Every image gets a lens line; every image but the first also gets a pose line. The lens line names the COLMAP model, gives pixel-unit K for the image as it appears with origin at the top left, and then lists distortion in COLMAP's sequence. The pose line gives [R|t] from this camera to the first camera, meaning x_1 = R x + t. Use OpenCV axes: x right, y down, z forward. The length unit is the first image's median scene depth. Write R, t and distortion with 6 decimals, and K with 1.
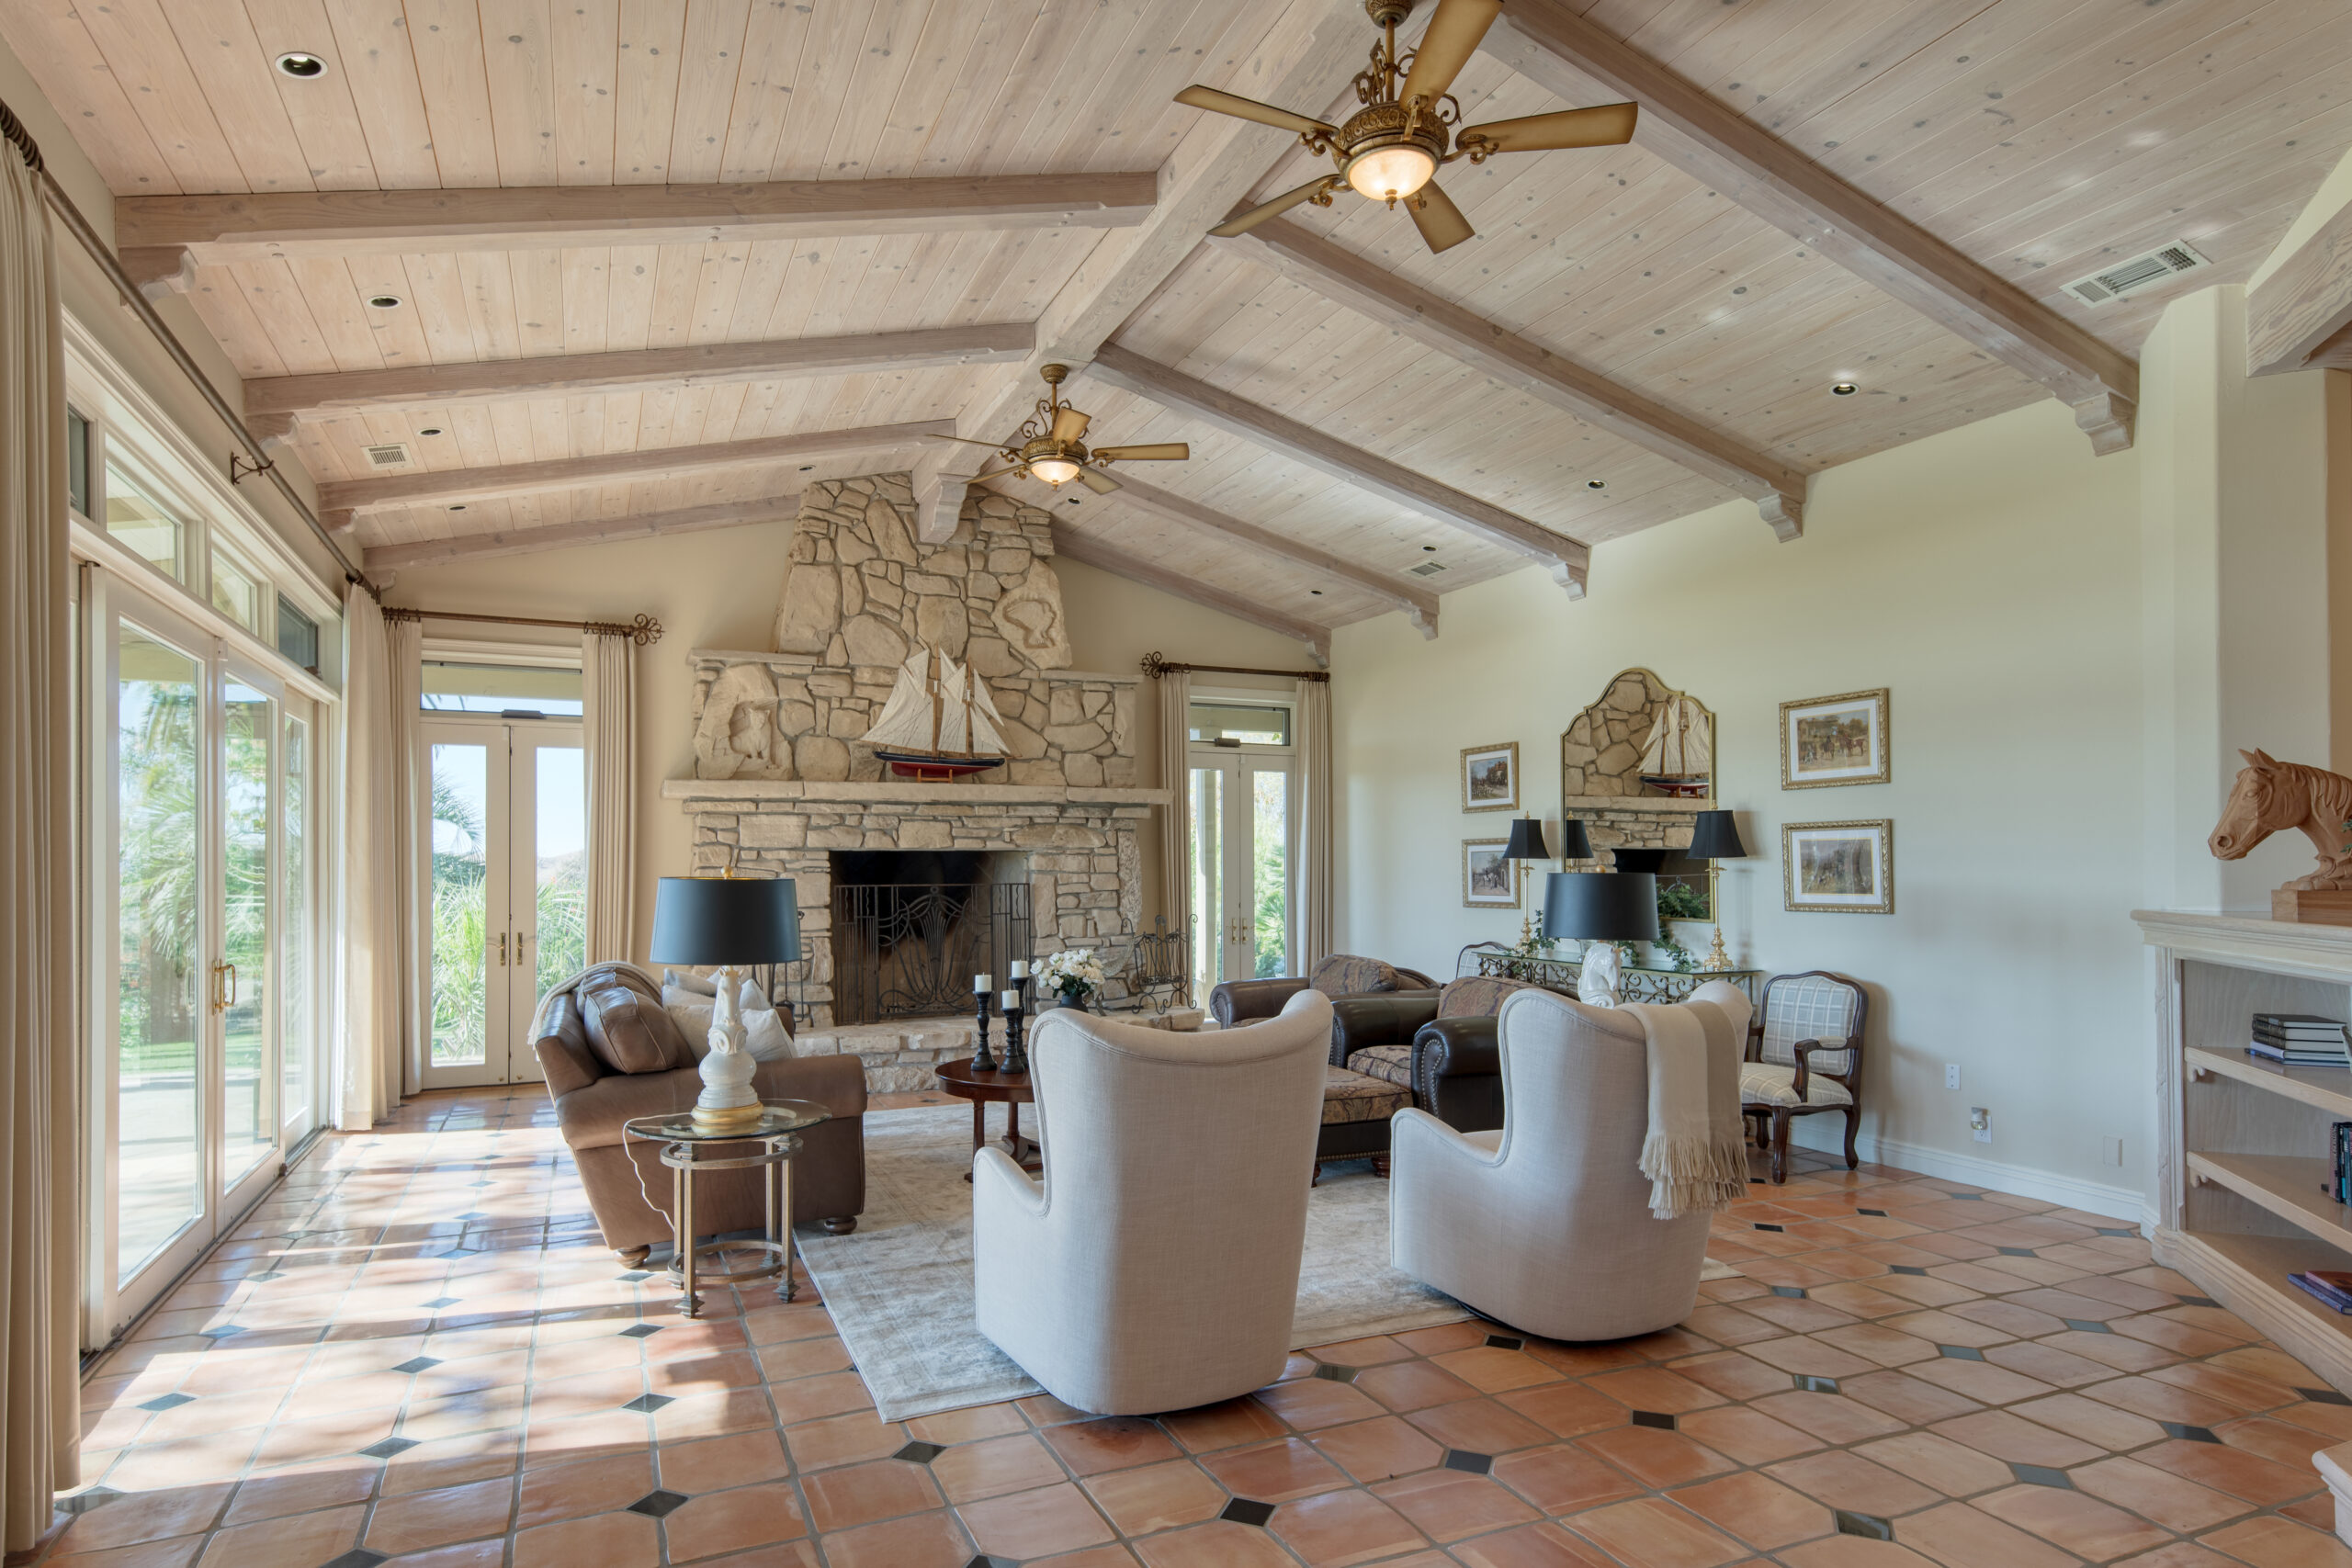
lens RADIAL K [[1291.4, 0, 1176.3], [0, 1291.4, 856.6], [0, 0, 1]] dist [0.026613, -0.001221]
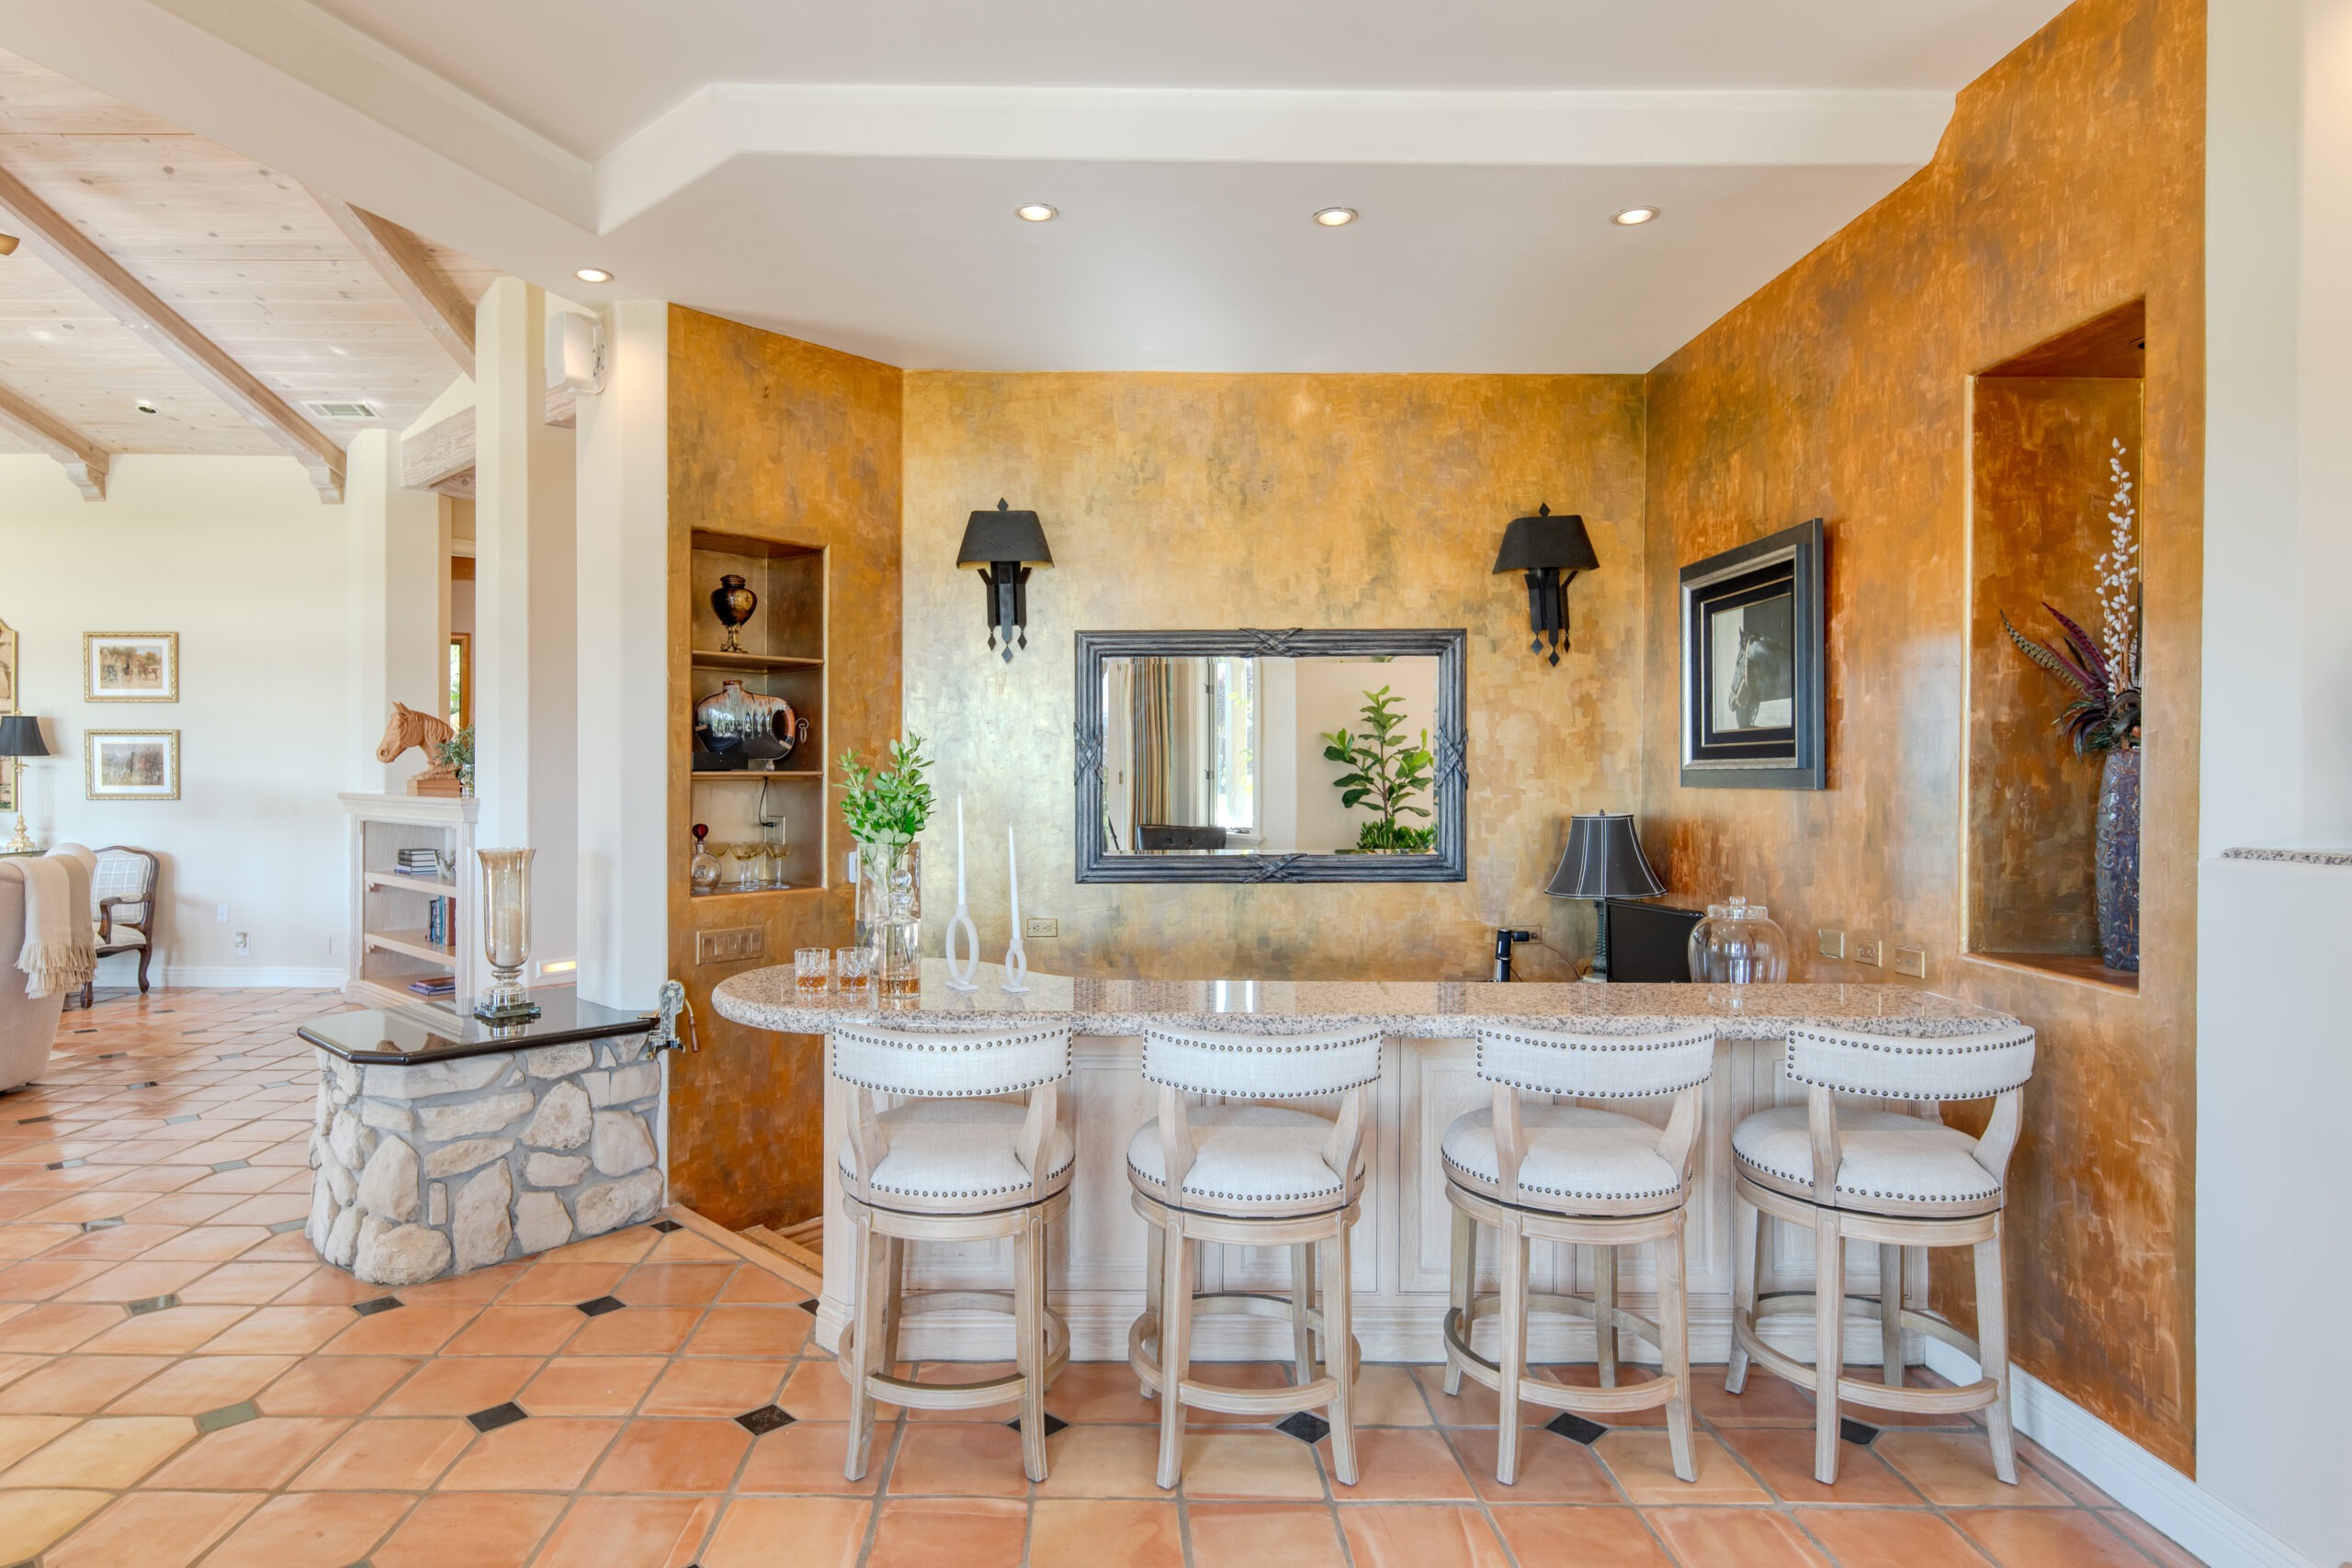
lens RADIAL K [[1290.6, 0, 1092.4], [0, 1290.6, 772.1], [0, 0, 1]] dist [0.001160, -0.000846]
pose [[0.416325, 0.004866, 0.909203, -0.211382], [-0.015920, 0.999871, 0.001939, -0.001952], [-0.909076, -0.015282, 0.416349, -0.323247]]
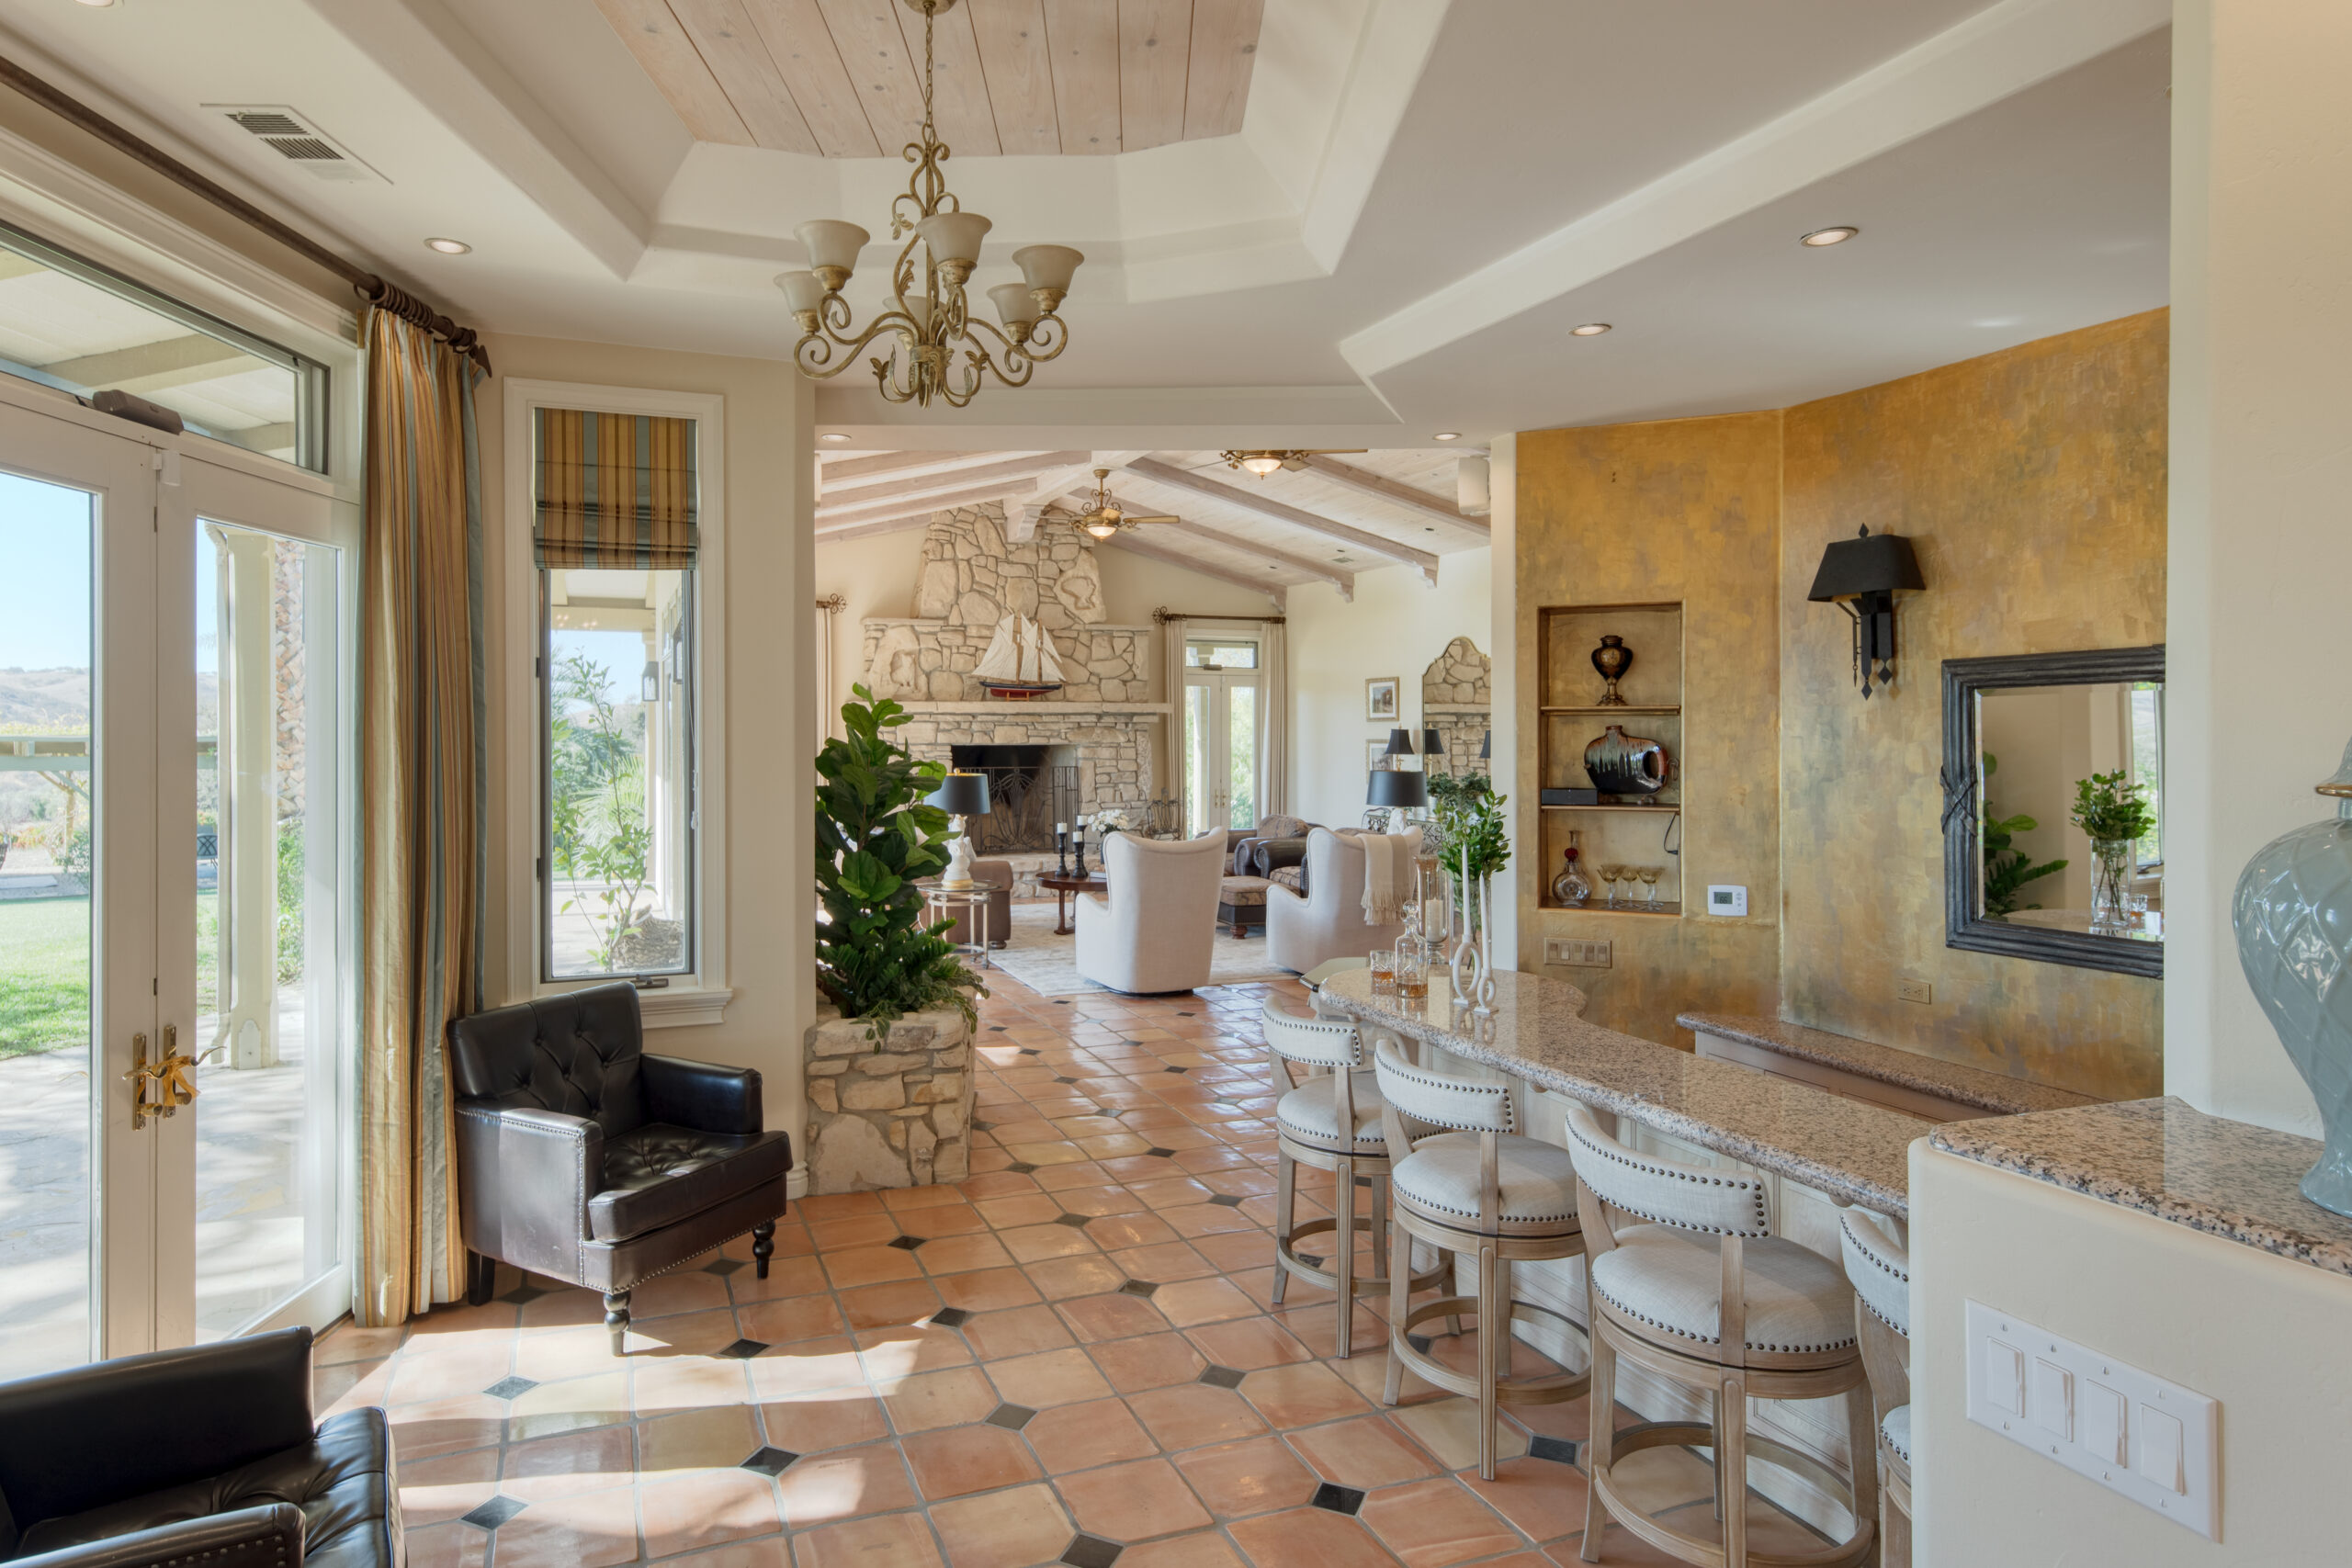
lens RADIAL K [[1342.5, 0, 1106.3], [0, 1342.5, 725.9], [0, 0, 1]] dist [0.000413, 0.000021]
pose [[0.997871, 0.005020, -0.065018, 0.024275], [-0.004614, 0.999969, 0.006395, -0.041517], [0.065048, -0.006081, 0.997864, -0.637921]]
